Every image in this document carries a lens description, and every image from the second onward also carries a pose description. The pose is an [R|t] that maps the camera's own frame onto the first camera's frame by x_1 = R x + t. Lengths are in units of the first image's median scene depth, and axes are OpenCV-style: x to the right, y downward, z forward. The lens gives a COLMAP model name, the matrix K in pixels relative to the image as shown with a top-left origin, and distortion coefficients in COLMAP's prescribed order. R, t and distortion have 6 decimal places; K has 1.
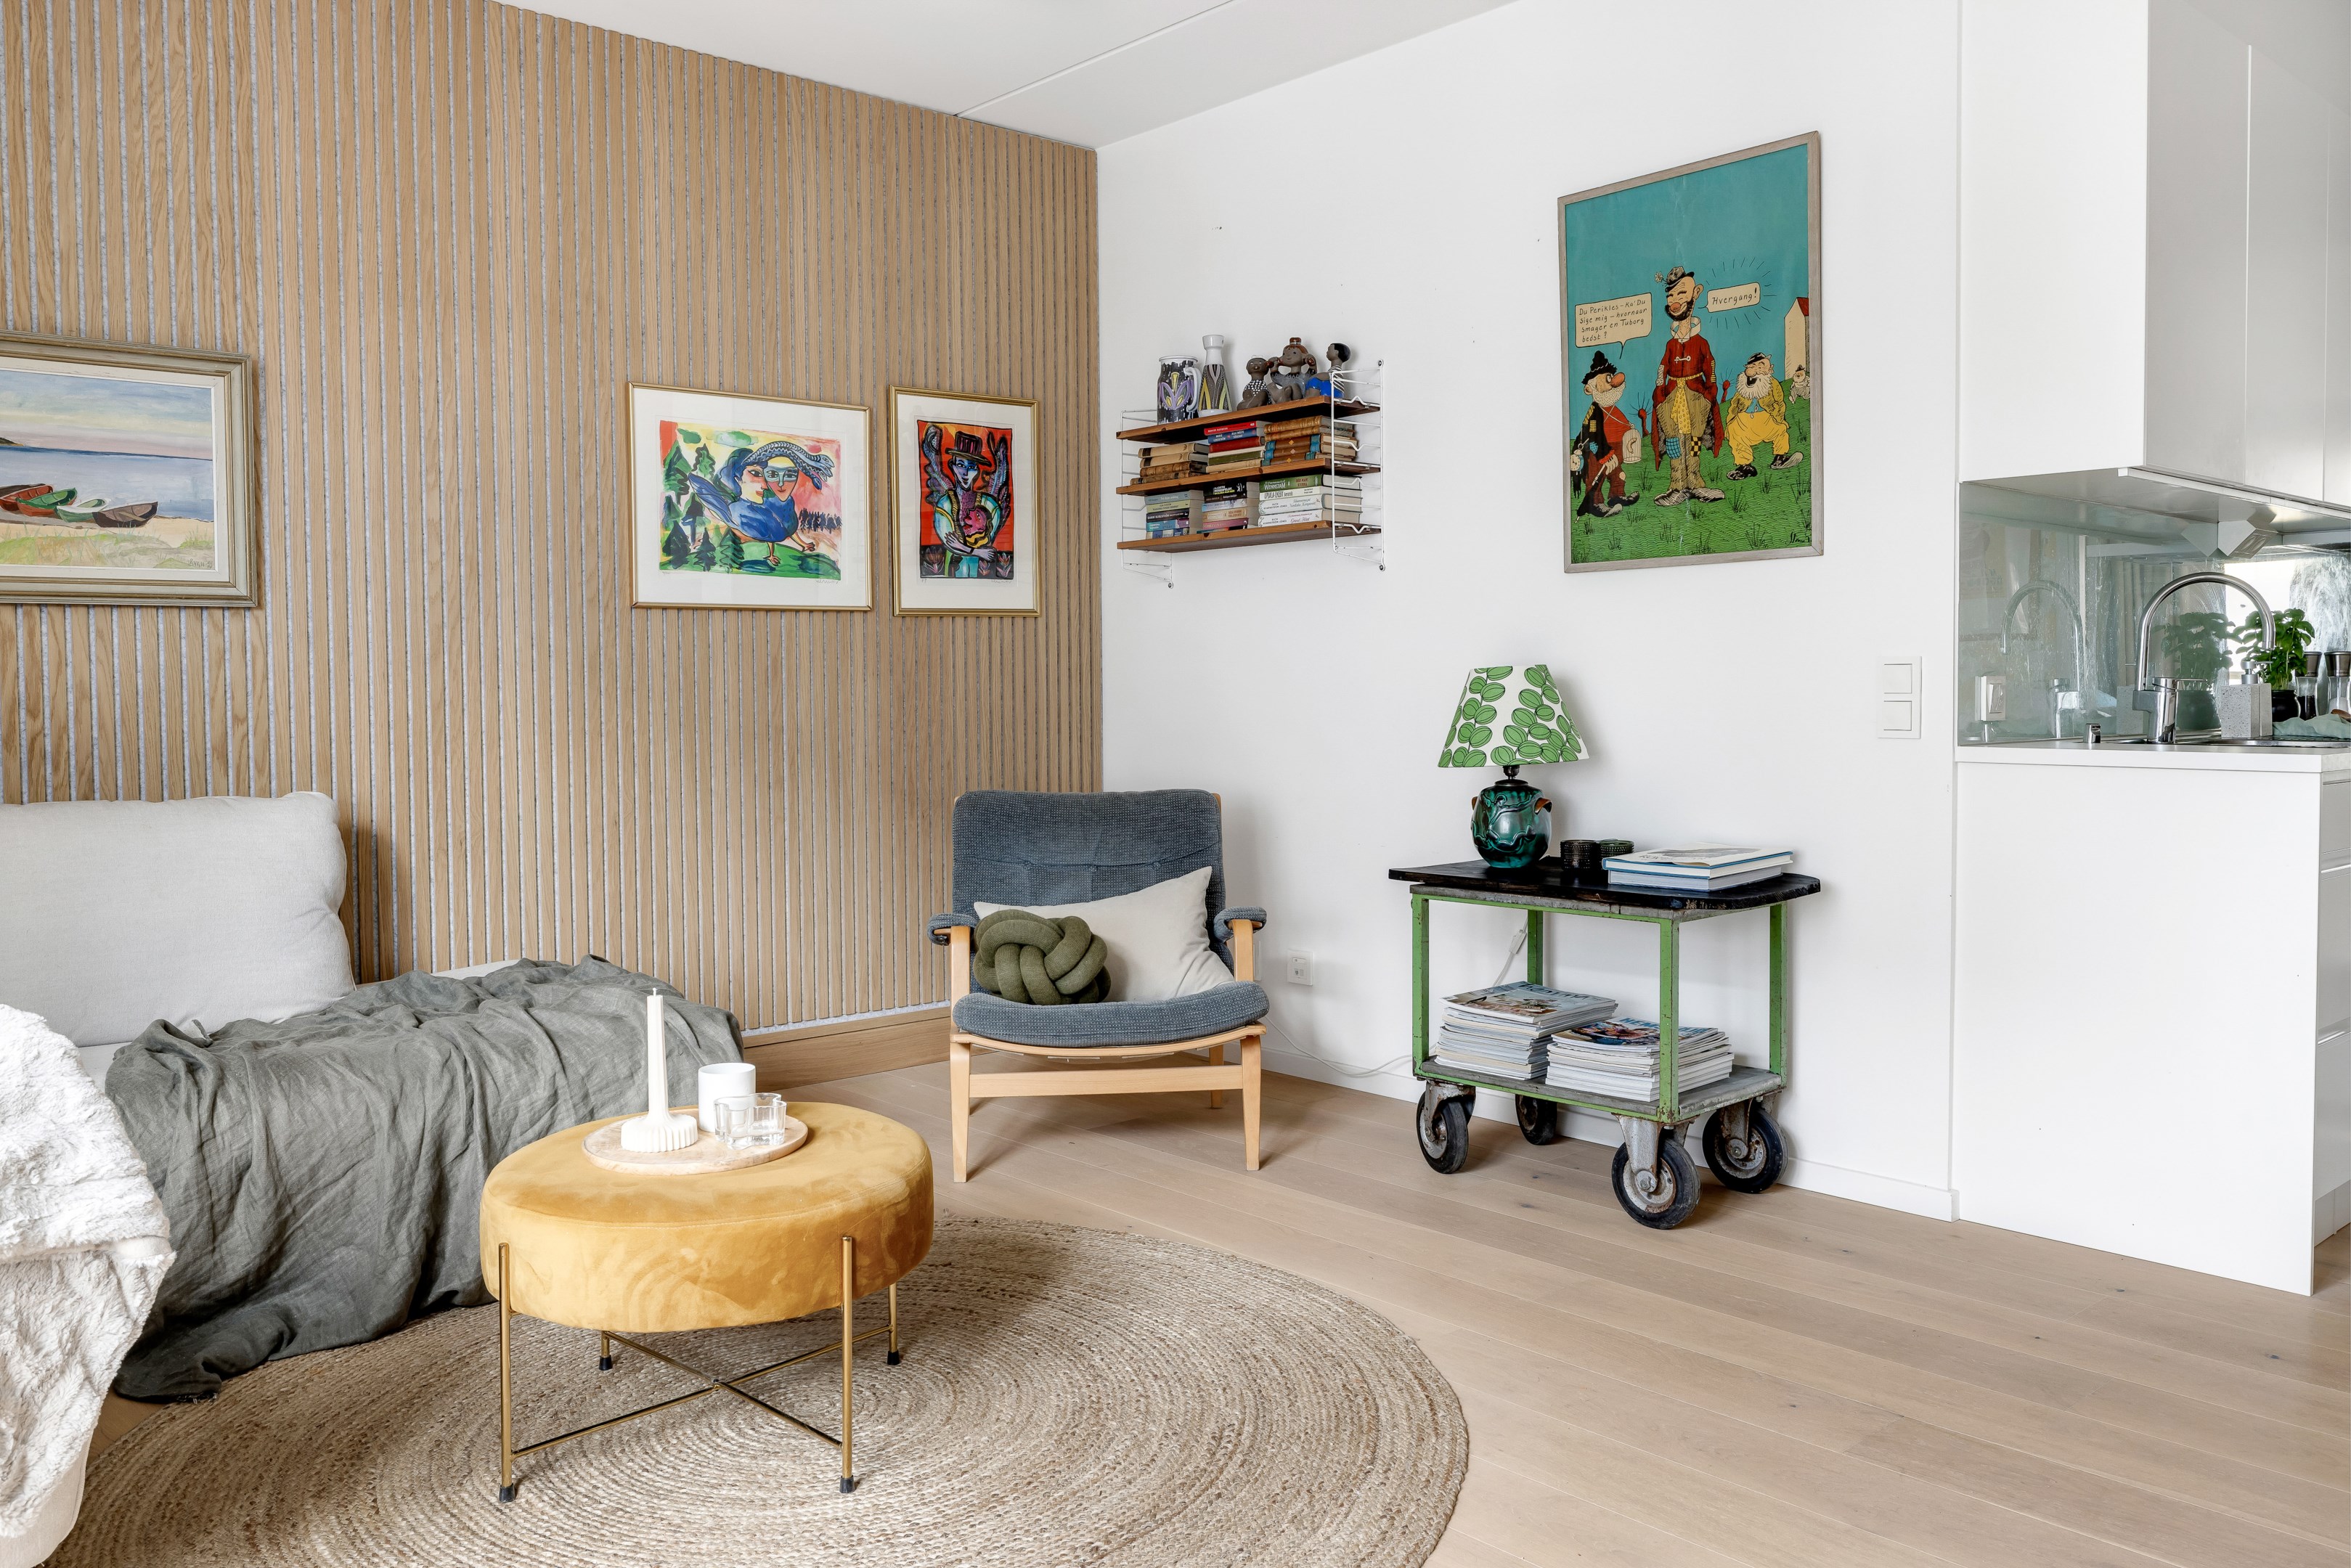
lens RADIAL K [[1796.2, 0, 1175.9], [0, 1796.2, 773.3], [0, 0, 1]] dist [-0.000293, -0.000325]
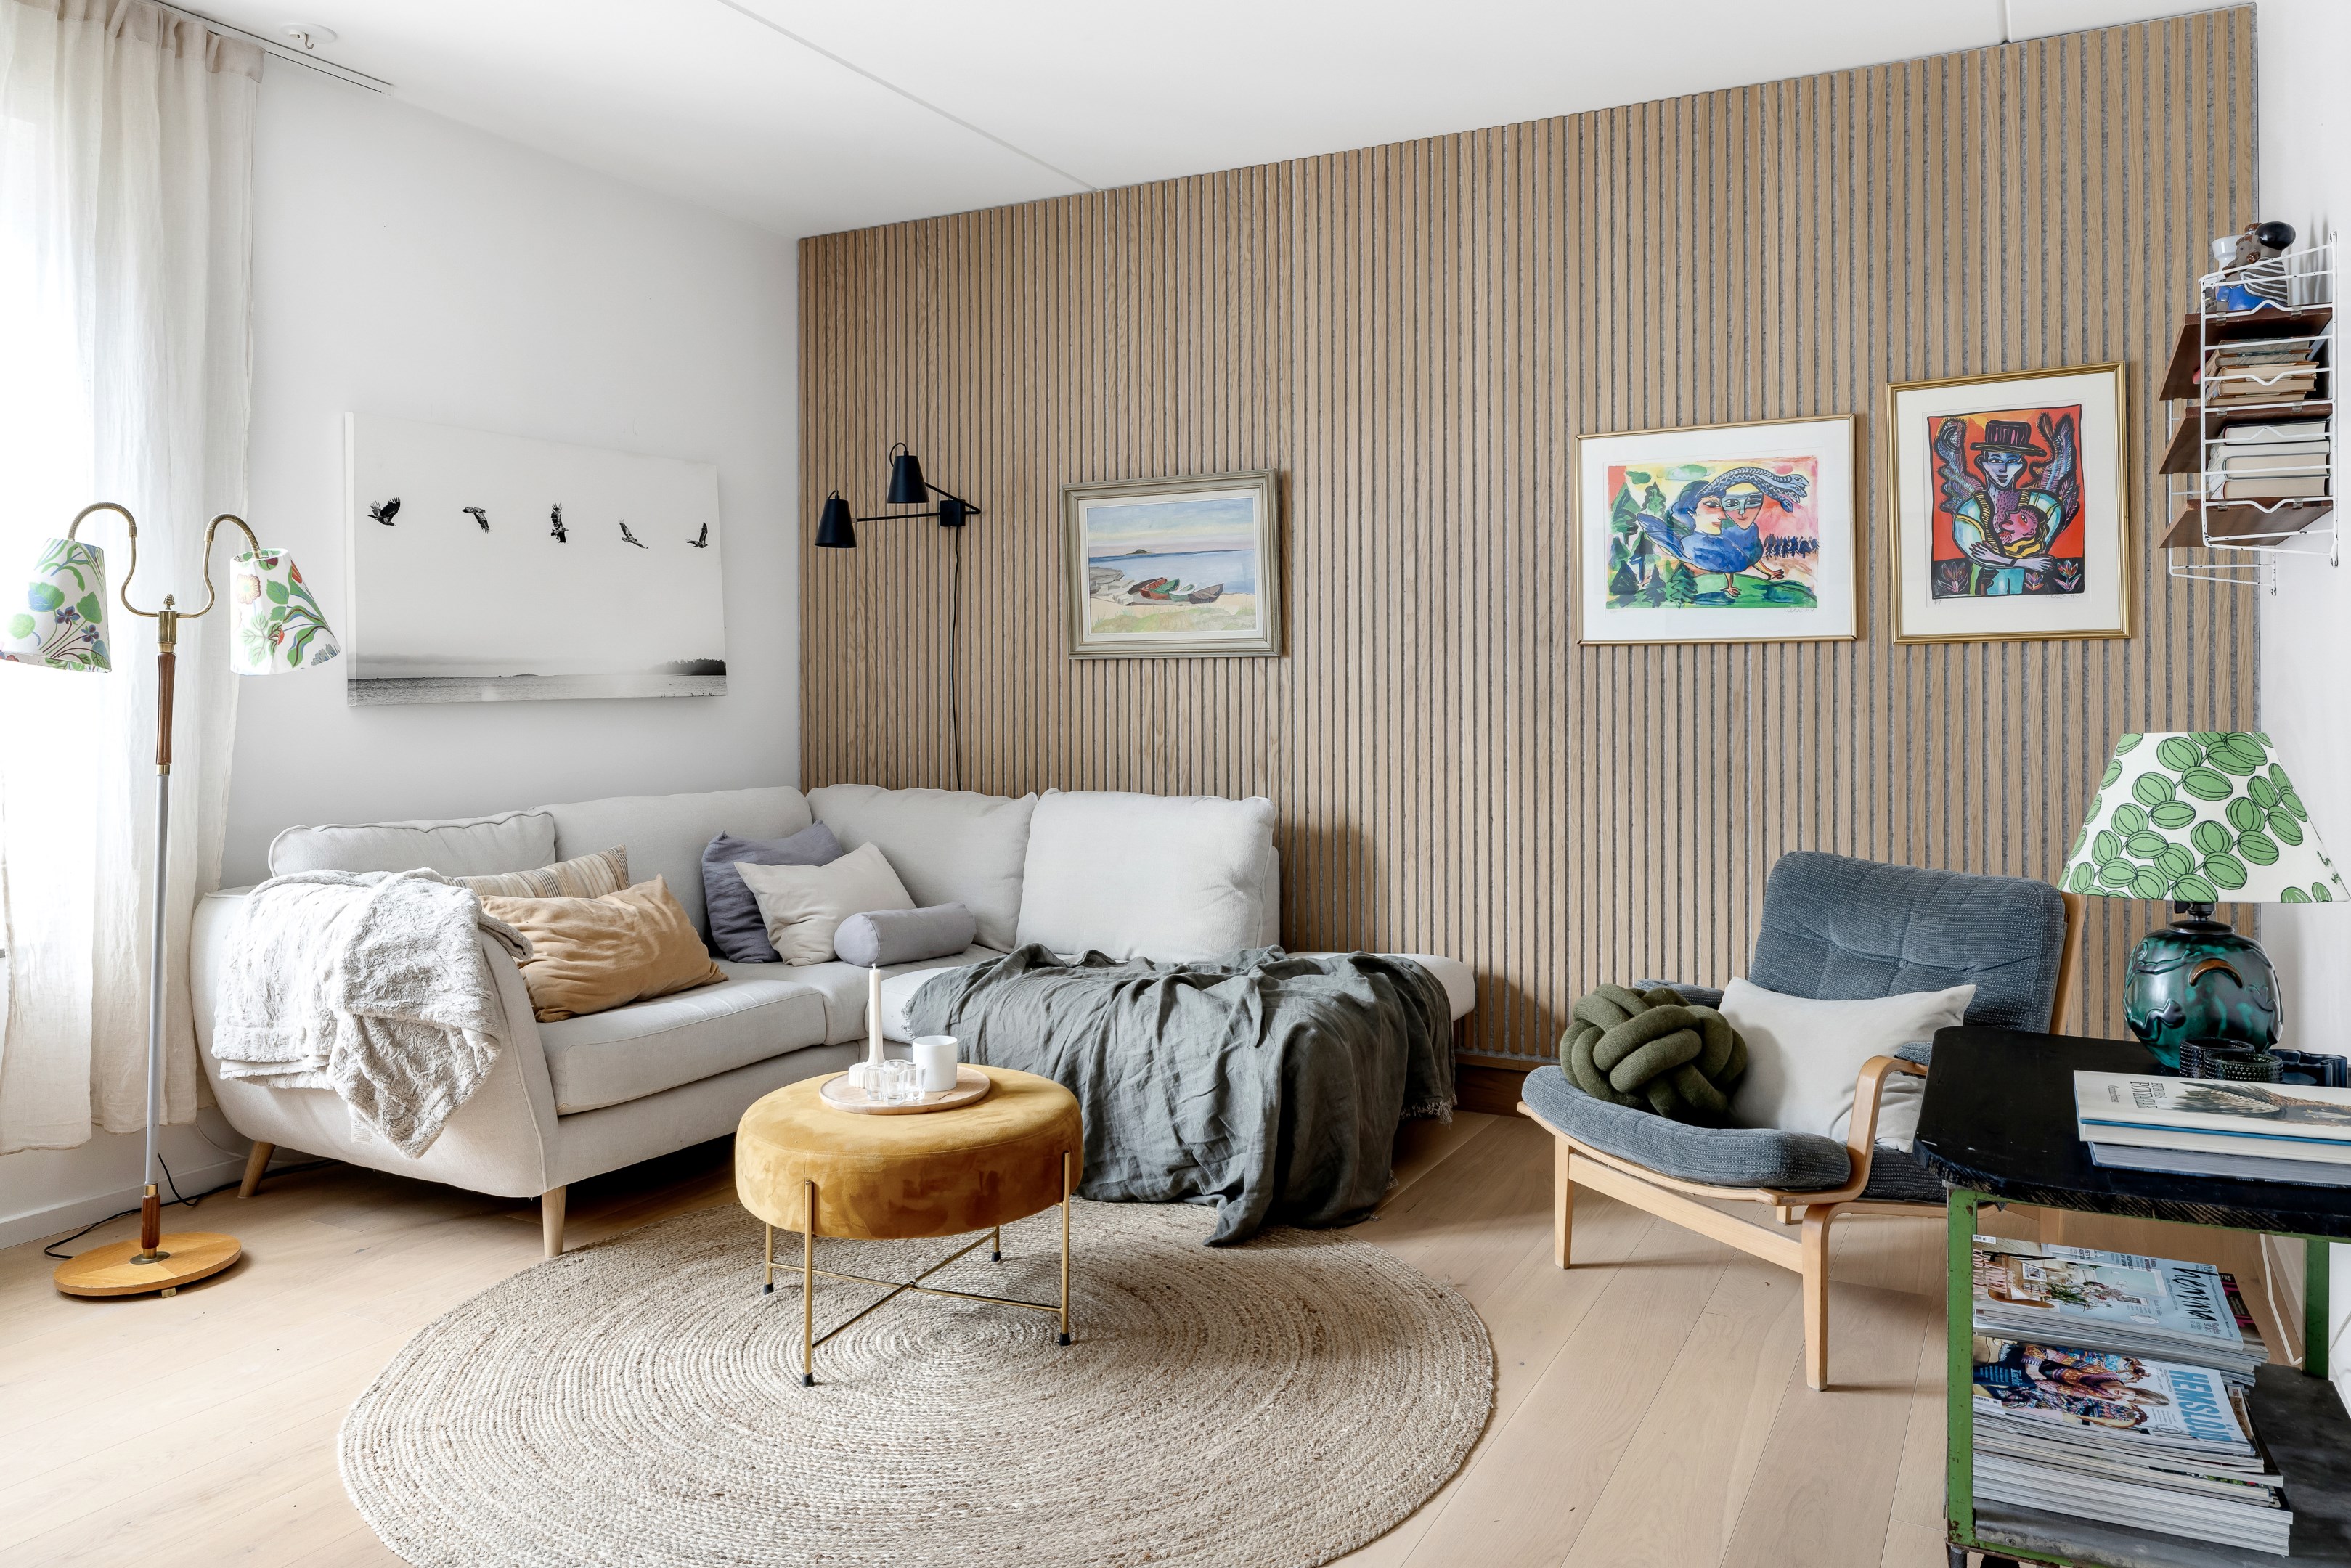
lens RADIAL K [[1656.9, 0, 1201.4], [0, 1656.9, 690.9], [0, 0, 1]] dist [-0.003752, 0.000828]
pose [[0.349467, 0.011937, -0.936872, 0.513589], [-0.047020, 0.998882, -0.004812, -0.048130], [0.935768, 0.045734, 0.349638, 0.428527]]
